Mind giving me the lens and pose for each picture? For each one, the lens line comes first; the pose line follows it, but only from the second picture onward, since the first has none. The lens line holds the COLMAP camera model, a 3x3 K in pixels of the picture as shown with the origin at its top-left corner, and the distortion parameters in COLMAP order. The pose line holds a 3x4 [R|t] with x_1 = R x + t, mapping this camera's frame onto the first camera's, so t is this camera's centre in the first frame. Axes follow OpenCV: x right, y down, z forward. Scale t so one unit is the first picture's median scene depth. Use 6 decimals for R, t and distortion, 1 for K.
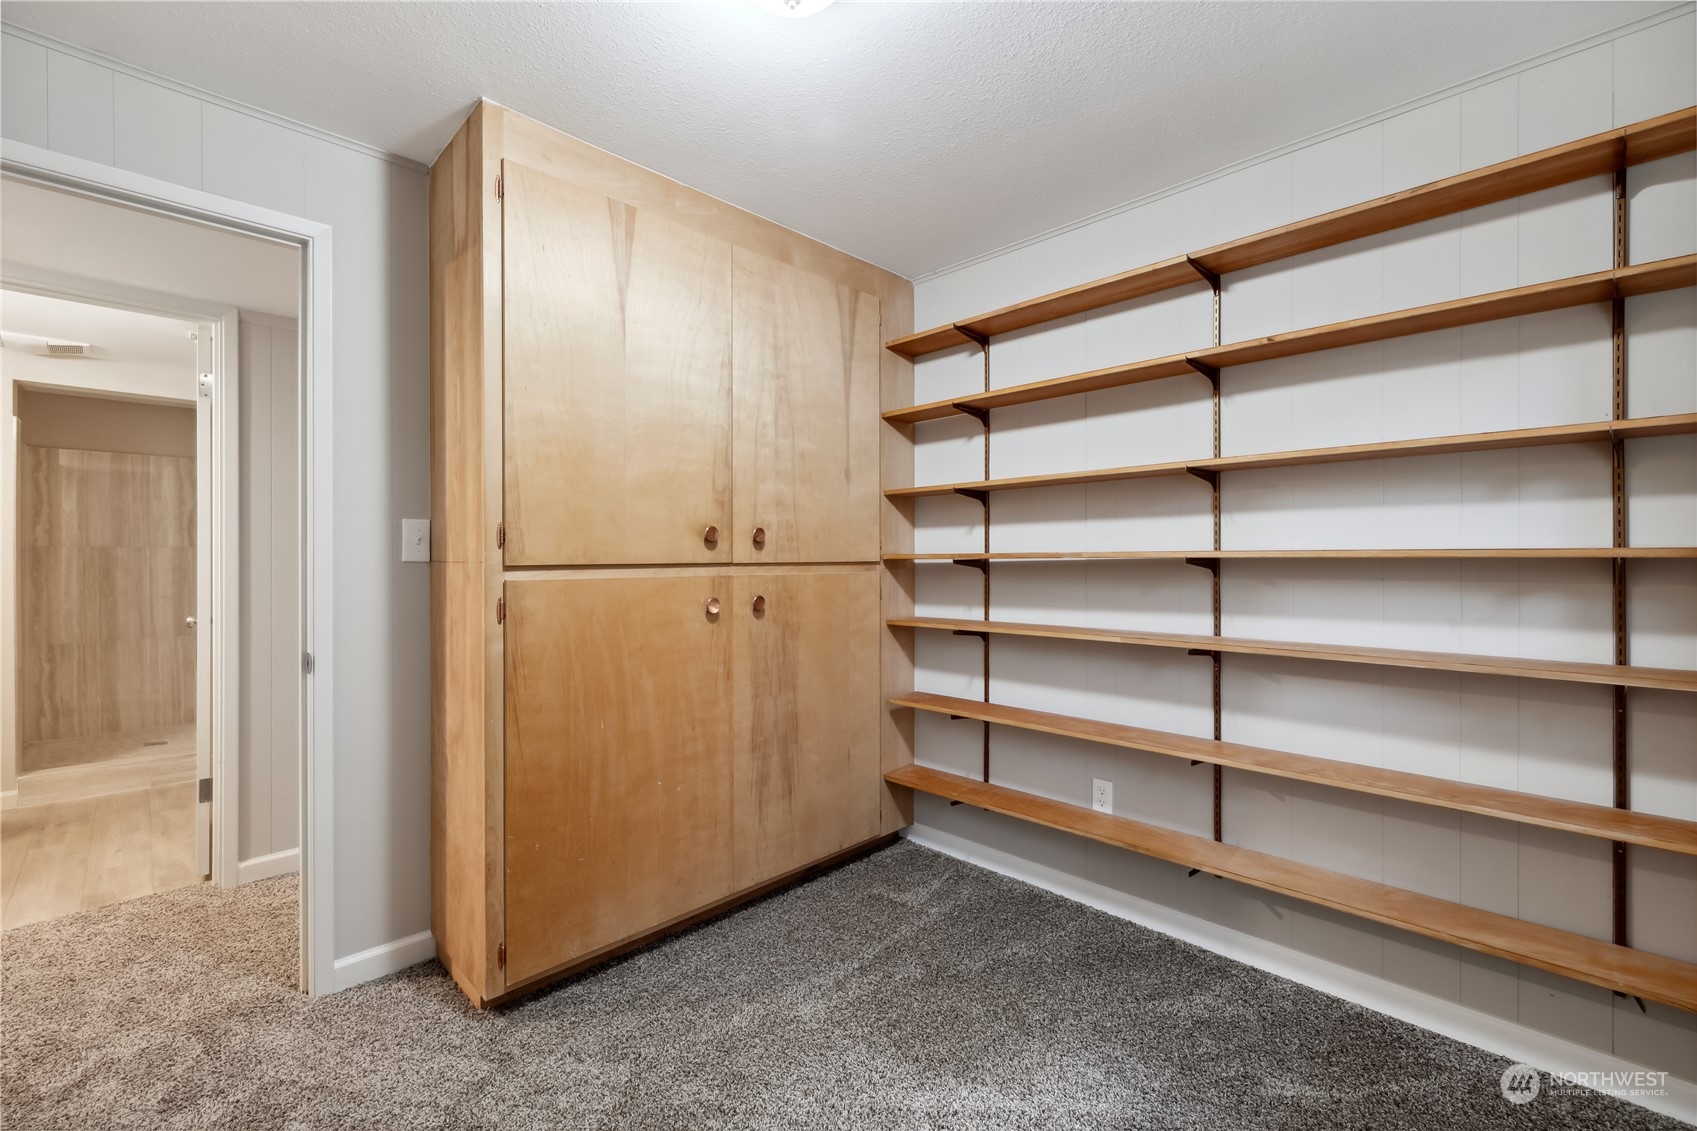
lens RADIAL K [[729.0, 0, 843.1], [0, 729.0, 563.7], [0, 0, 1]] dist [0.000053, 0.000287]
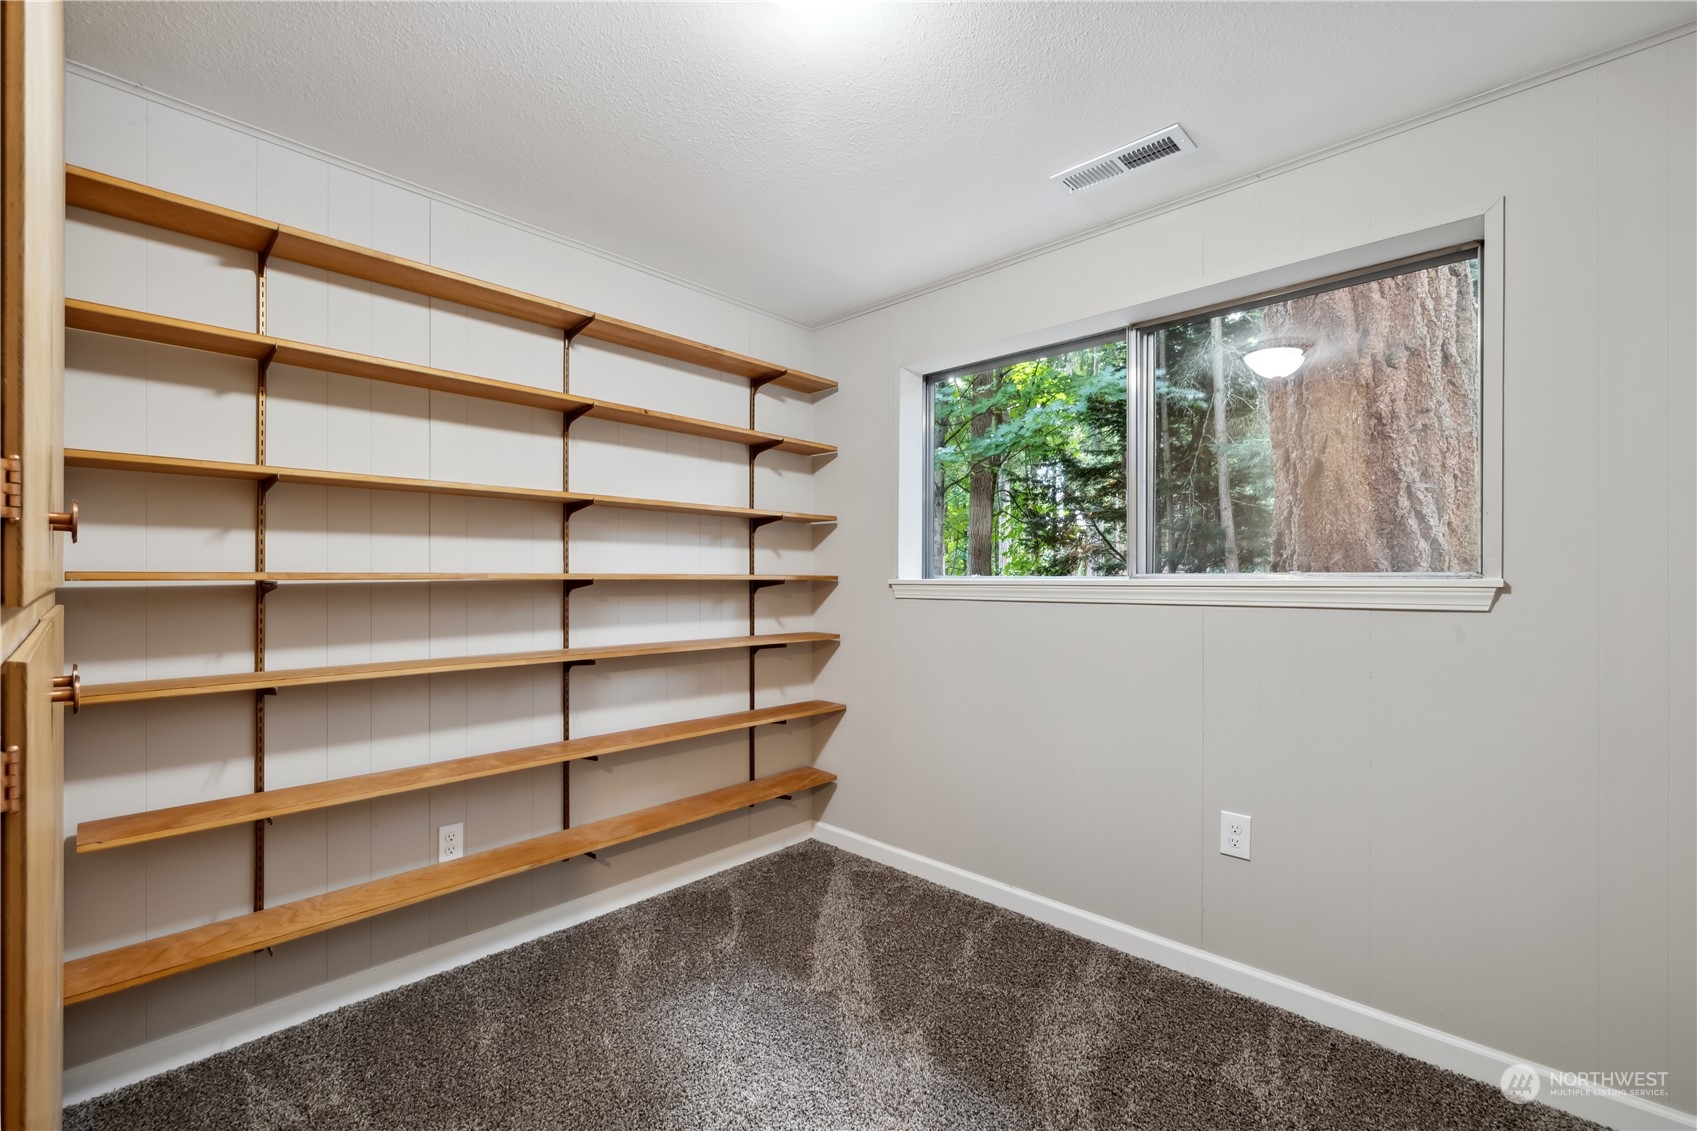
lens RADIAL K [[712.4, 0, 844.9], [0, 712.4, 584.1], [0, 0, 1]] dist [-0.000668, 0.000222]
pose [[-0.040020, -0.006376, 0.999179, -0.733118], [0.004051, 0.999970, 0.006543, -0.007896], [-0.999191, 0.004310, -0.039993, 0.733203]]
